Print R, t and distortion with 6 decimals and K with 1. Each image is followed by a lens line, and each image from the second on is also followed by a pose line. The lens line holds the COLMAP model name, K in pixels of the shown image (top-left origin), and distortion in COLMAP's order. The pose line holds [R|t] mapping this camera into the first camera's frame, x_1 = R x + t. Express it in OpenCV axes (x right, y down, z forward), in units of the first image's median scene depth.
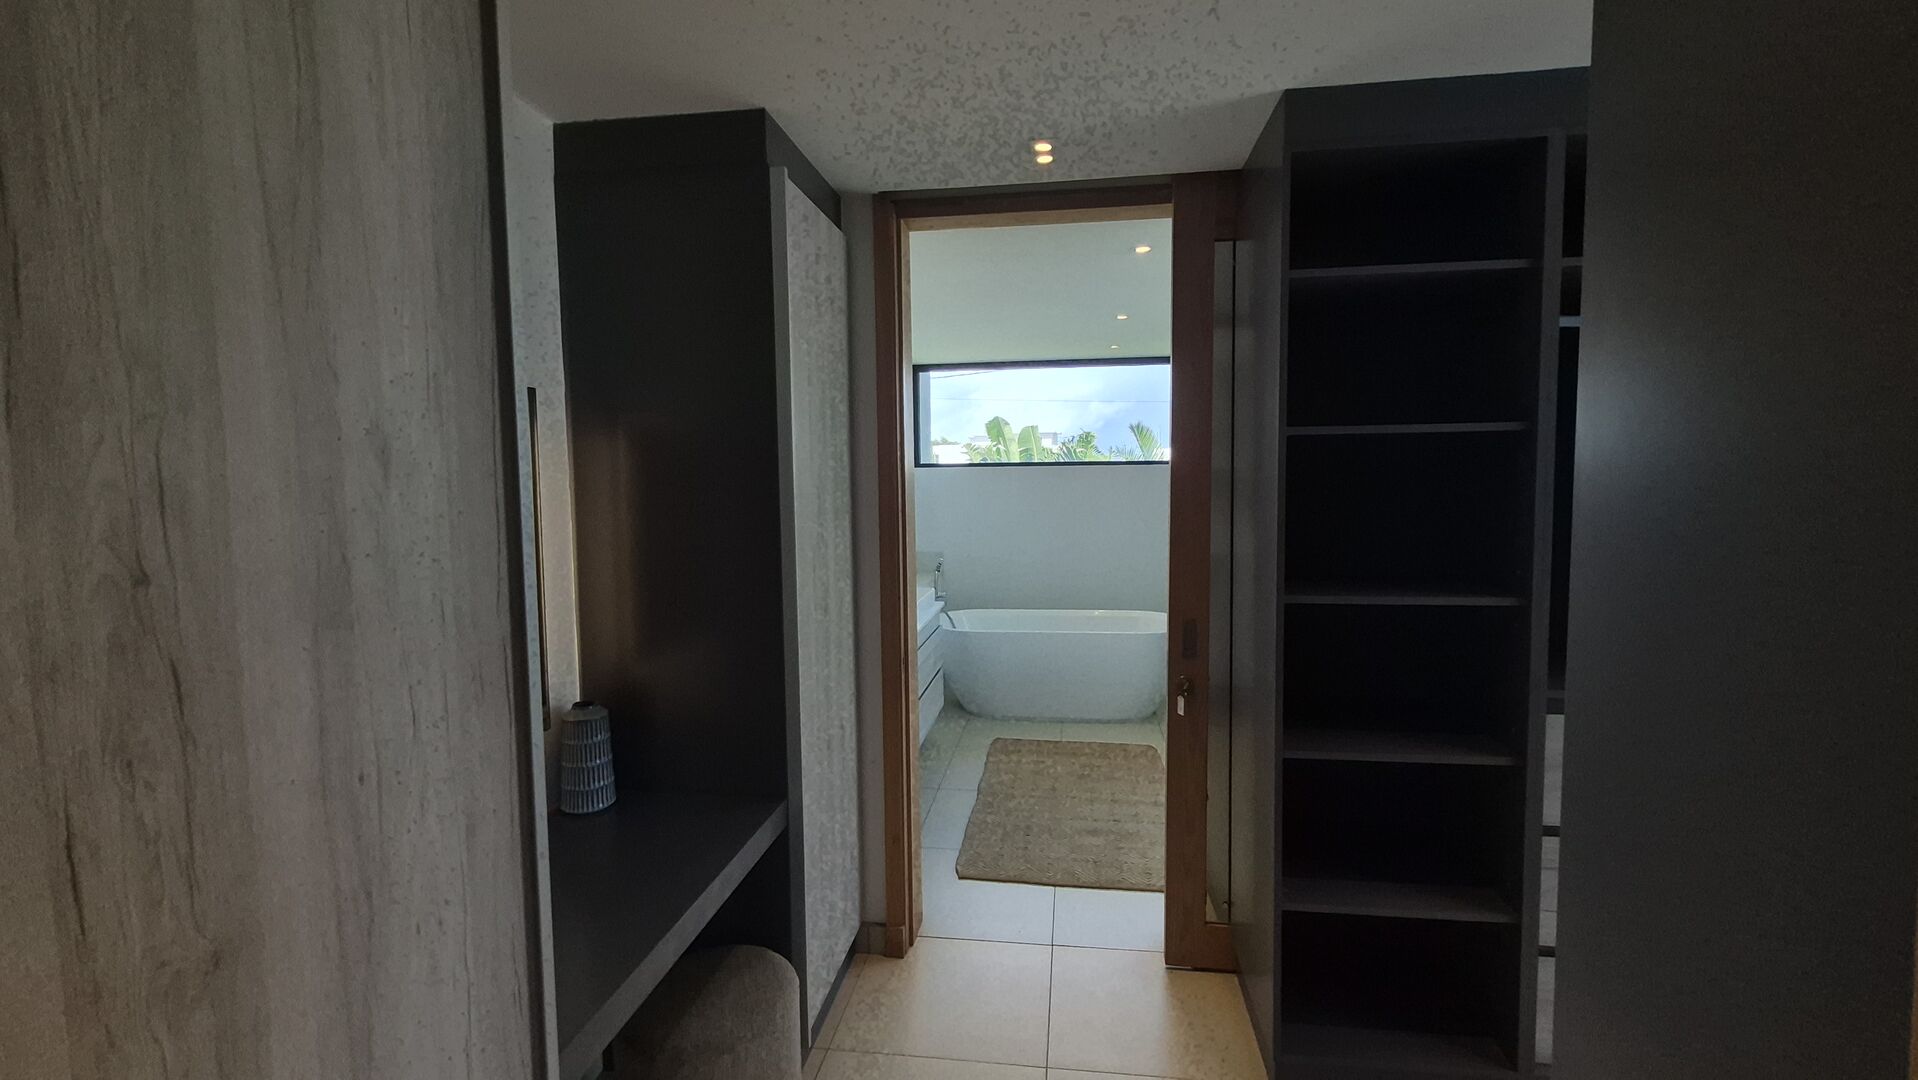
lens RADIAL K [[758.1, 0, 977.2], [0, 758.1, 522.8], [0, 0, 1]] dist [0.010674, -0.003366]
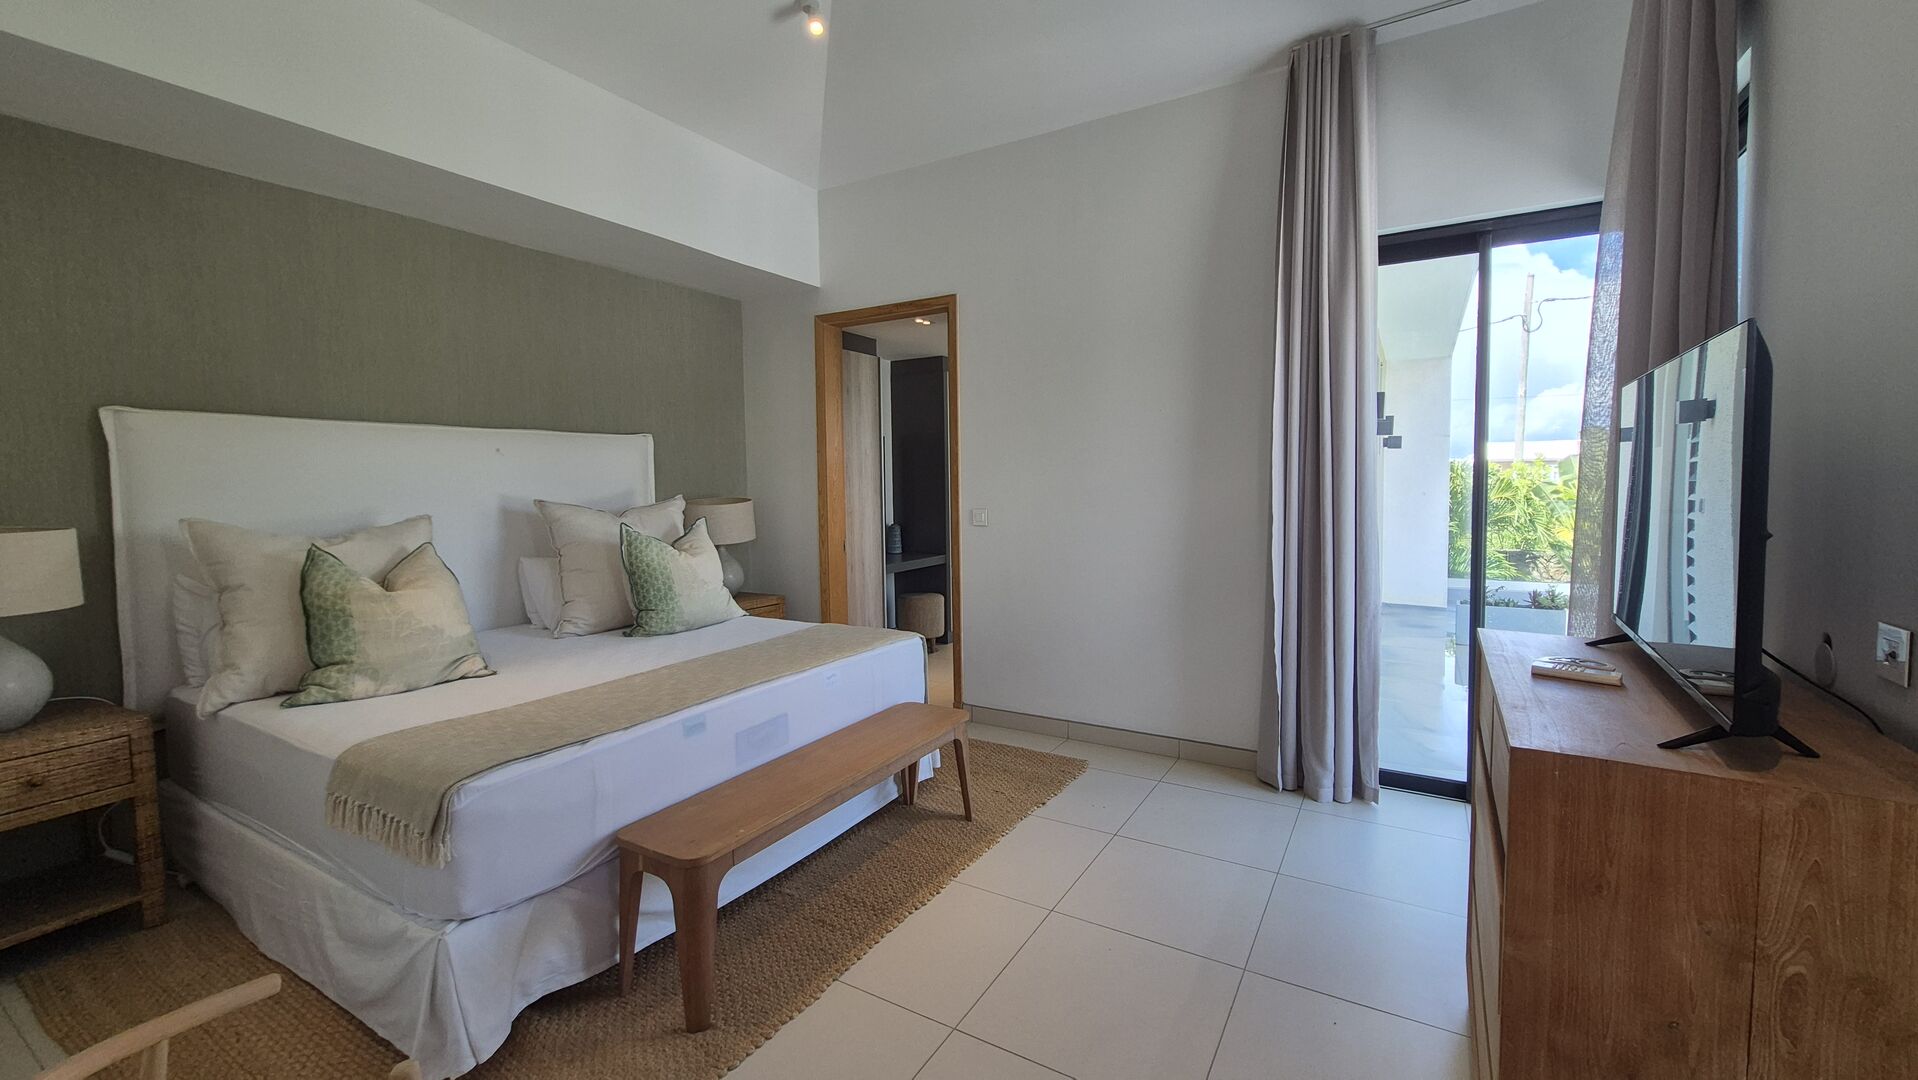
lens RADIAL K [[766.9, 0, 973.0], [0, 766.9, 512.9], [0, 0, 1]] dist [0.015052, -0.007552]
pose [[0.917929, 0.021084, -0.396183, 1.278886], [-0.020379, 0.999774, 0.005988, 0.170453], [0.396220, 0.002577, 0.918152, -2.218800]]
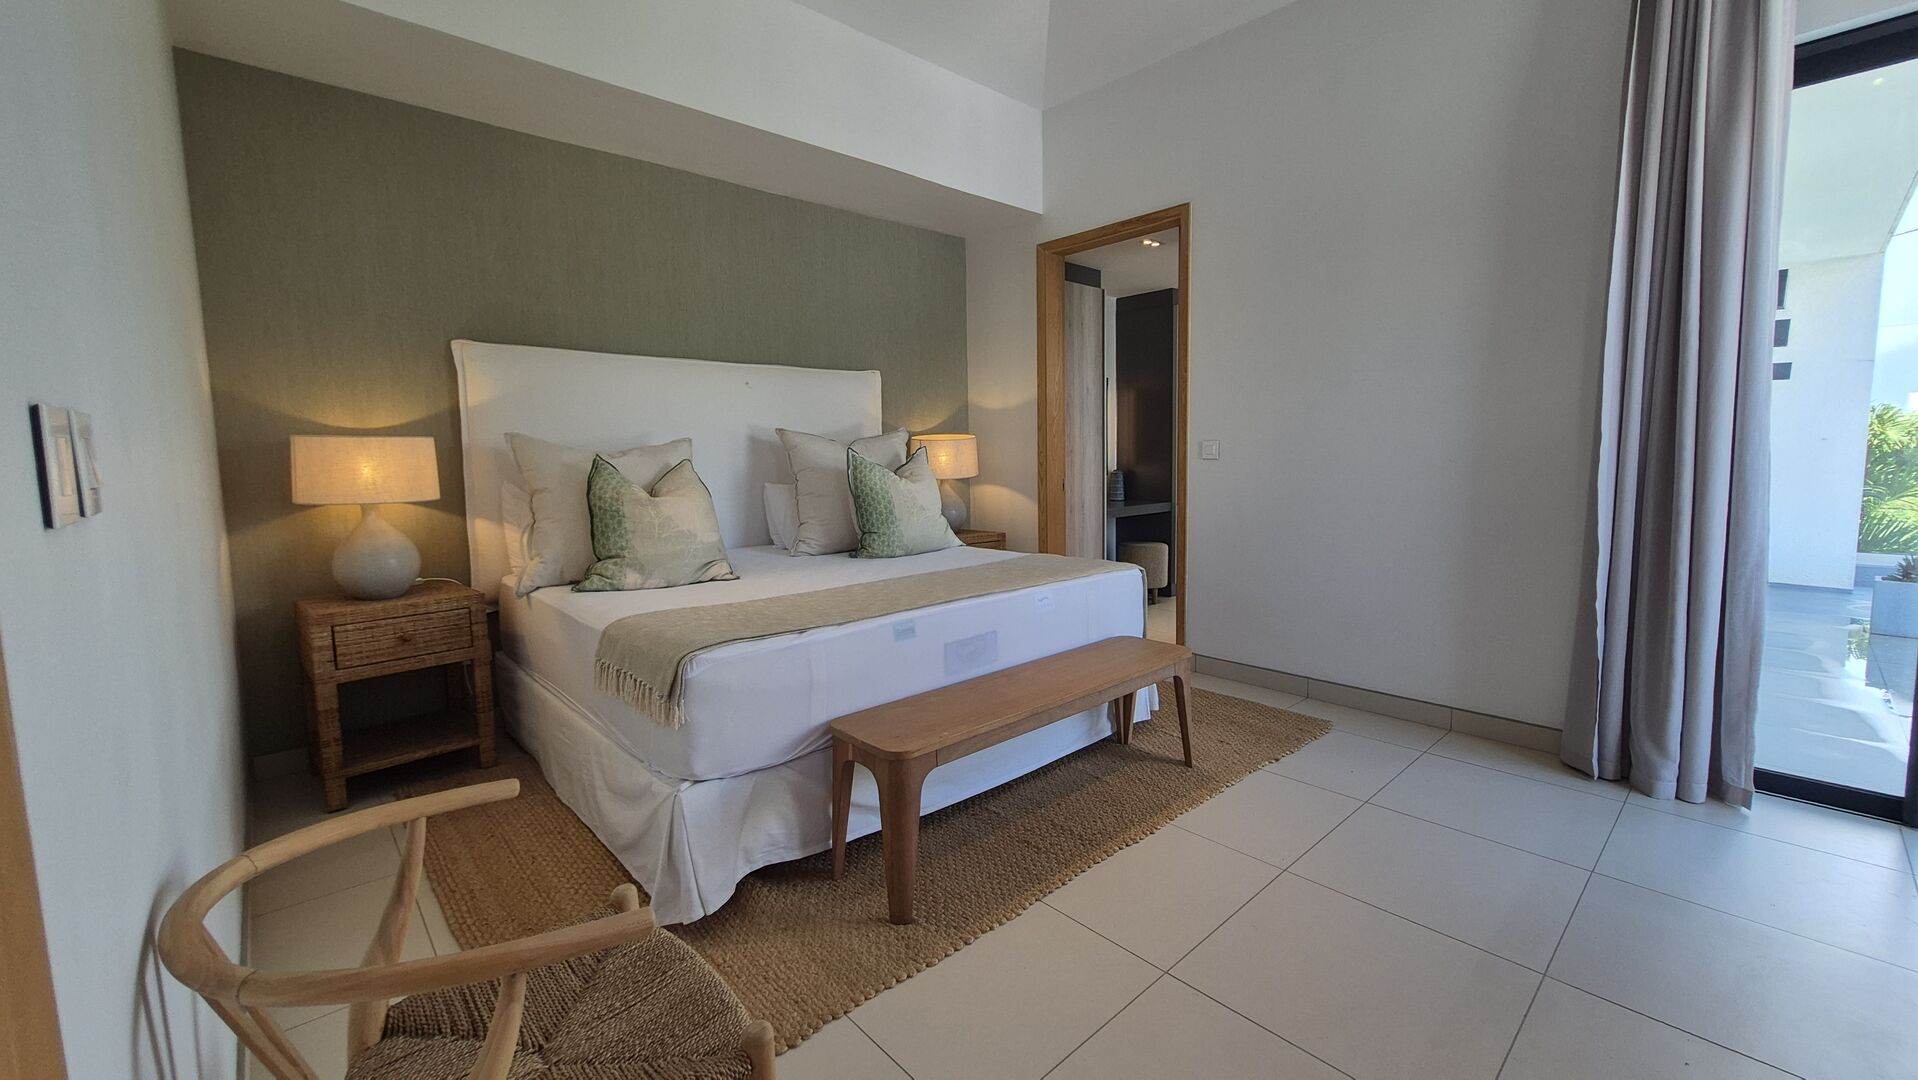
lens RADIAL K [[758.1, 0, 977.2], [0, 758.1, 522.8], [0, 0, 1]] dist [0.010674, -0.003366]
pose [[0.766560, 0.058098, -0.639539, 1.229682], [-0.031360, 0.998098, 0.053083, 0.323348], [0.641406, -0.020635, 0.766924, -2.082480]]
